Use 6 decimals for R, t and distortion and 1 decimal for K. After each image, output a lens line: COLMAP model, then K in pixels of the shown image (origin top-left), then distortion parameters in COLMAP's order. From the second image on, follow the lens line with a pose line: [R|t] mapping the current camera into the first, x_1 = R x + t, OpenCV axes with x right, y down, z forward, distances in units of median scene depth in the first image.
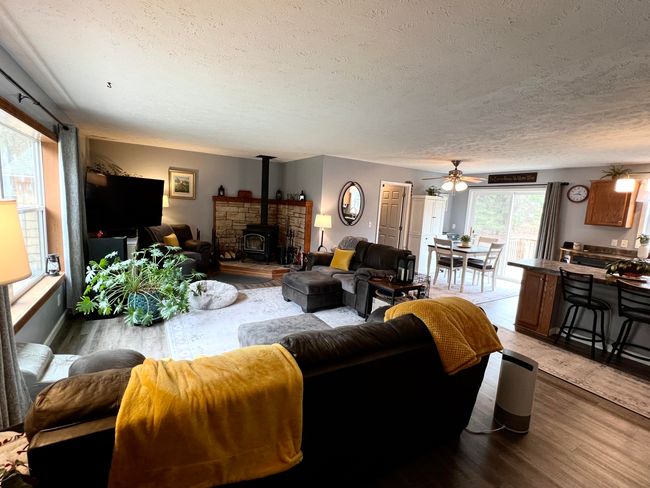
lens RADIAL K [[298.3, 0, 325.6], [0, 298.3, 244.3], [0, 0, 1]] dist [-0.002421, 0.000307]
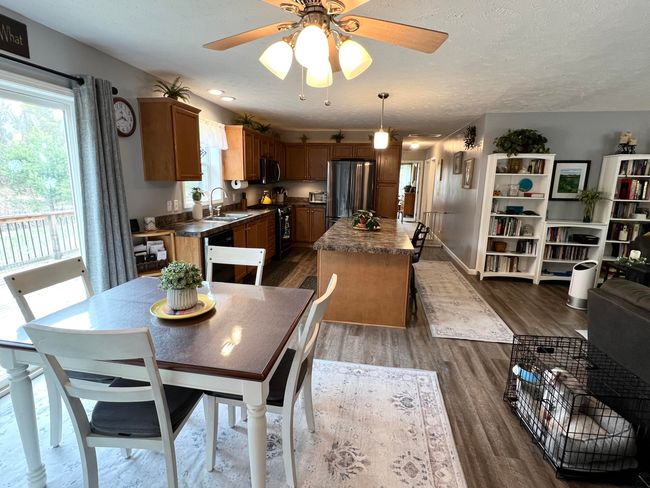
lens RADIAL K [[327.3, 0, 322.8], [0, 327.3, 243.7], [0, 0, 1]] dist [-0.000830, -0.000481]
pose [[-0.753475, -0.200718, 0.626089, 0.242062], [0.025466, 0.942637, 0.332848, -0.146005], [-0.656983, 0.266737, -0.705142, 1.220821]]
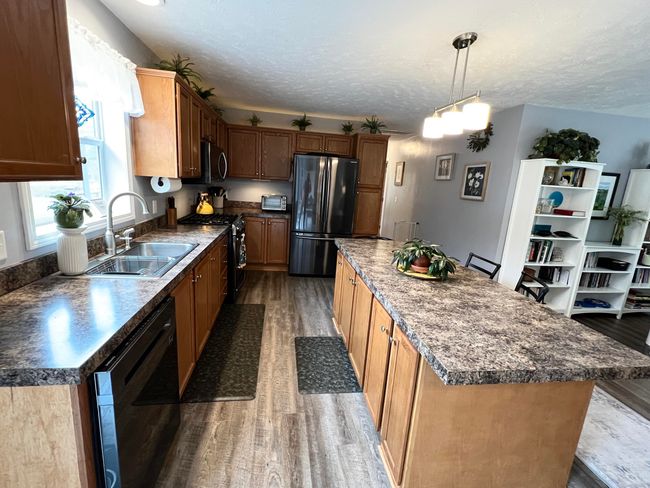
lens RADIAL K [[298.3, 0, 322.7], [0, 298.3, 243.4], [0, 0, 1]] dist [-0.002421, 0.000307]
pose [[-0.909114, -0.199806, 0.365499, 0.621478], [-0.063525, 0.933687, 0.352410, -0.096344], [-0.411676, 0.297163, -0.861520, 1.007002]]
